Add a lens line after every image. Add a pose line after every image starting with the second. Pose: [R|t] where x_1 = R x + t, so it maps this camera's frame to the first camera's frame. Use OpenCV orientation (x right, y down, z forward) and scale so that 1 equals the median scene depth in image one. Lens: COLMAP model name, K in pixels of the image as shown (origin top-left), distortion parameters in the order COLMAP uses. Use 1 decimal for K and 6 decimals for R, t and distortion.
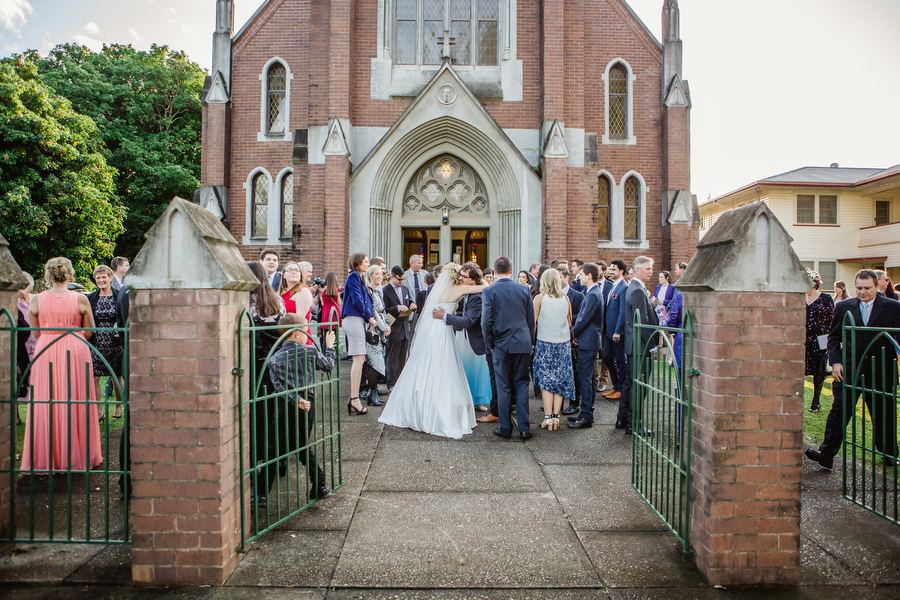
lens RADIAL K [[641.8, 0, 450.0], [0, 641.8, 300.0], [0, 0, 1]] dist [-0.107327, 0.076017]
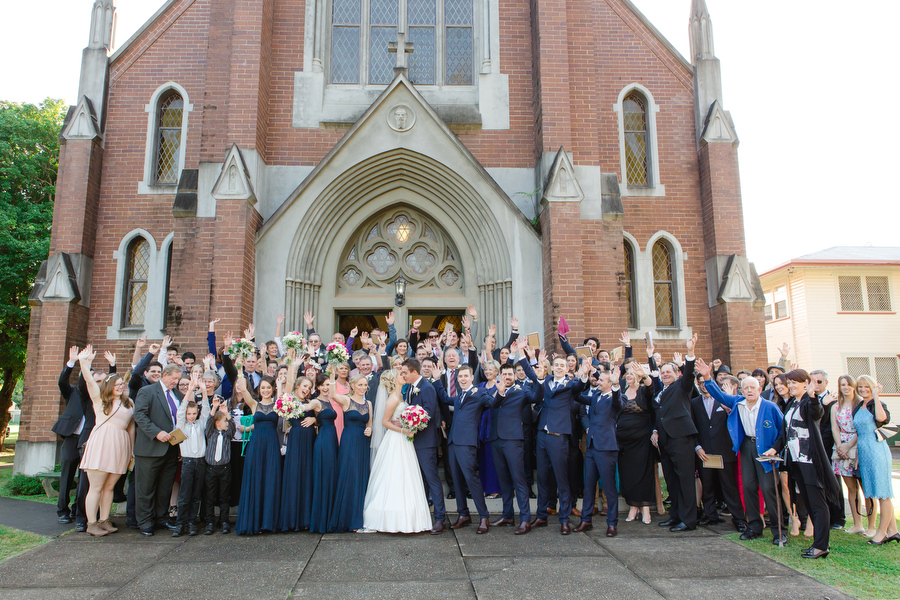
lens RADIAL K [[661.7, 0, 436.6], [0, 661.7, 291.8], [0, 0, 1]] dist [-0.028581, 0.008987]
pose [[0.999661, -0.007782, 0.024857, 0.013612], [0.011967, 0.984858, -0.172950, -0.011017], [-0.023135, 0.173188, 0.984617, 0.308143]]
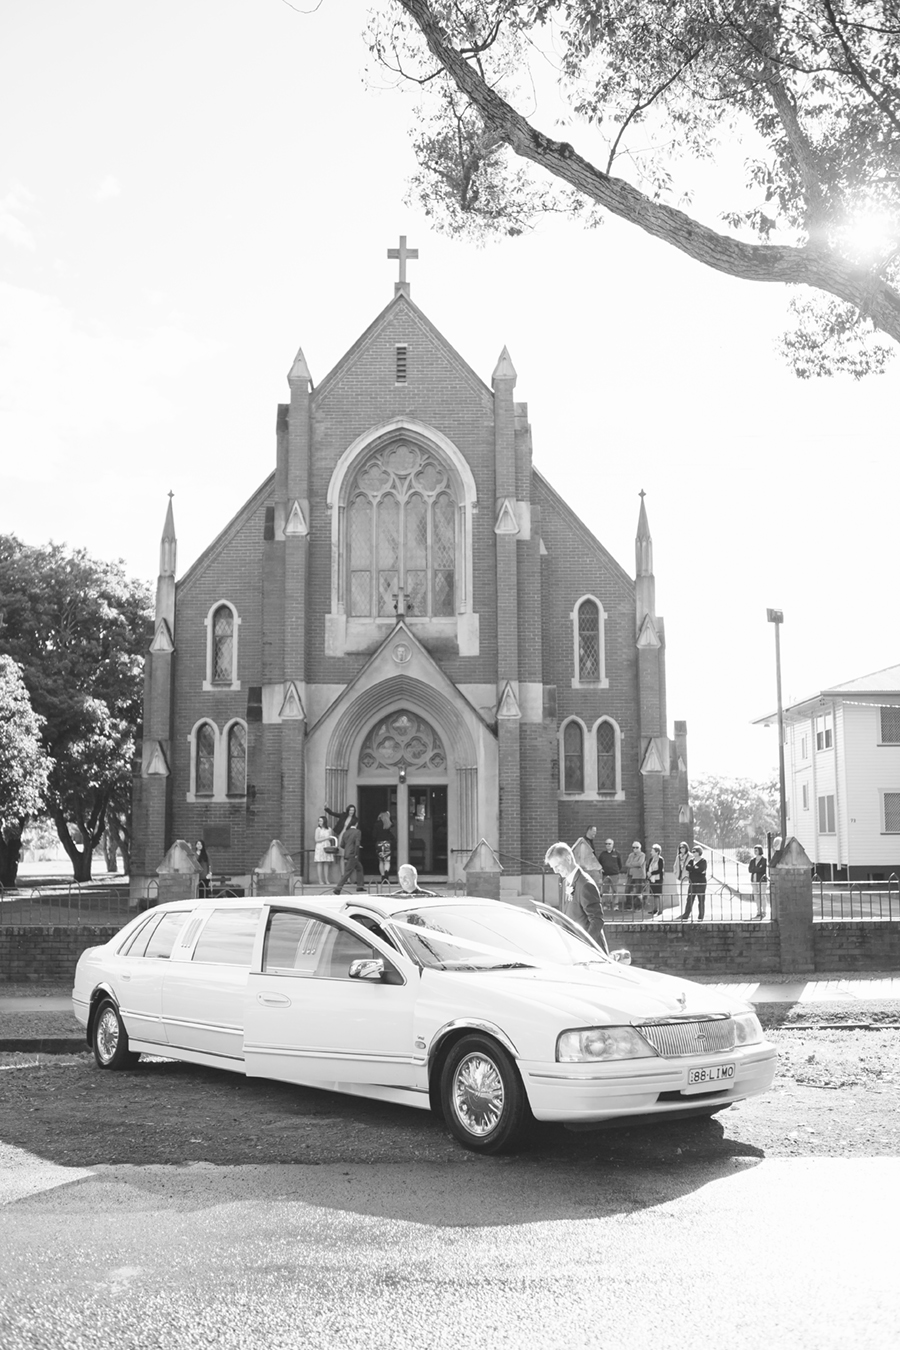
lens RADIAL K [[1252.7, 0, 450.0], [0, 1252.7, 675.0], [0, 0, 1]] dist [-0.099284, 0.002729]
pose [[0.999869, -0.015145, -0.005783, 0.078310], [0.014264, 0.991397, -0.130113, -0.030963], [0.007704, 0.130013, 0.991482, -0.907911]]
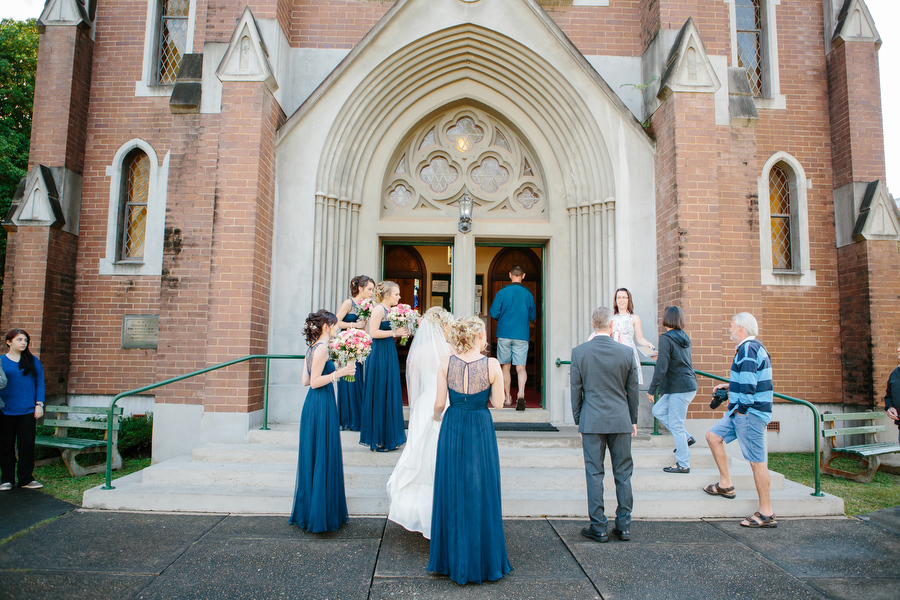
lens RADIAL K [[641.8, 0, 450.0], [0, 641.8, 300.0], [0, 0, 1]] dist [-0.107327, 0.076017]
pose [[0.999931, 0.006814, 0.009583, -0.023255], [-0.005905, 0.995756, -0.091845, -0.016309], [-0.010168, 0.091782, 0.995727, 0.488170]]
